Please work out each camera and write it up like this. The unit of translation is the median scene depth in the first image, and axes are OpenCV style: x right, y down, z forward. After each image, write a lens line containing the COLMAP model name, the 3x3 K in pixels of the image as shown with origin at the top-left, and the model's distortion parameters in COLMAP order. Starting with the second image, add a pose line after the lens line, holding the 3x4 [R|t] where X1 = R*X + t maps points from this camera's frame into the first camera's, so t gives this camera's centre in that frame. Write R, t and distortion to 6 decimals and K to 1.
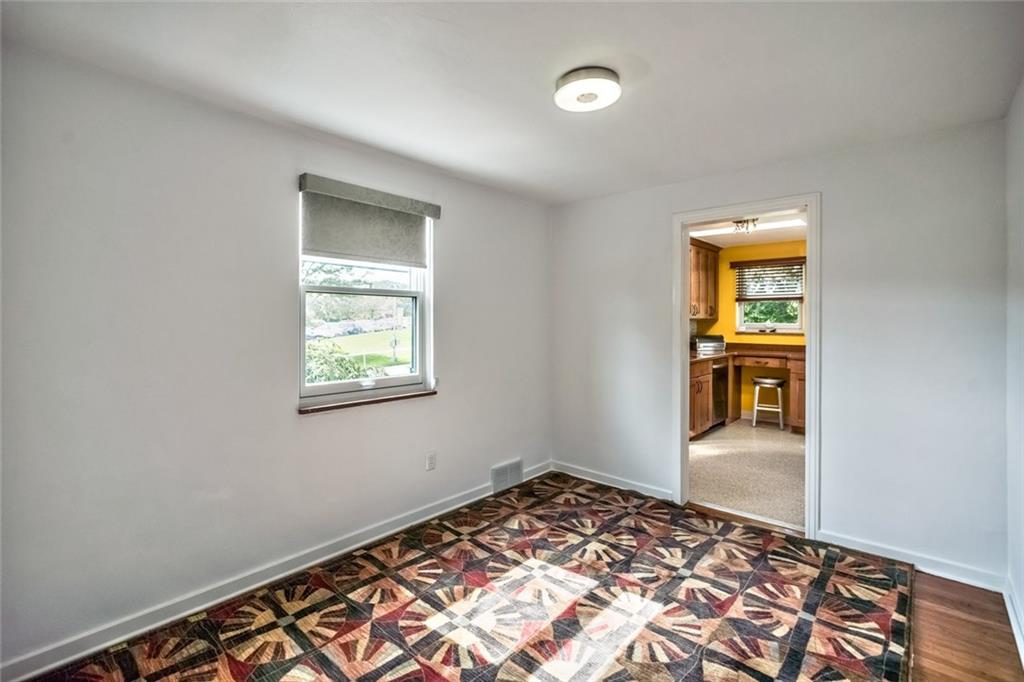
lens RADIAL K [[469.5, 0, 504.2], [0, 469.5, 319.2], [0, 0, 1]] dist [0.000944, 0.001732]
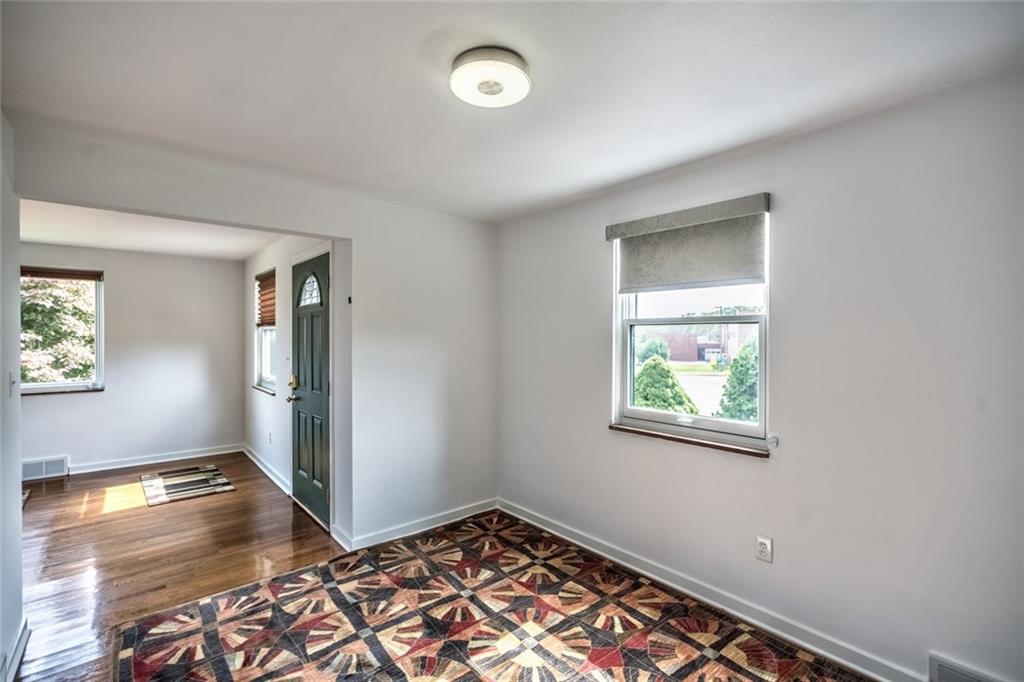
lens RADIAL K [[469.5, 0, 511.4], [0, 469.5, 339.2], [0, 0, 1]] dist [0.000944, 0.001732]
pose [[-0.139915, -0.000934, -0.990163, 0.855770], [-0.001032, 0.999999, -0.000798, -0.026231], [0.990163, 0.000911, -0.139916, 0.999264]]
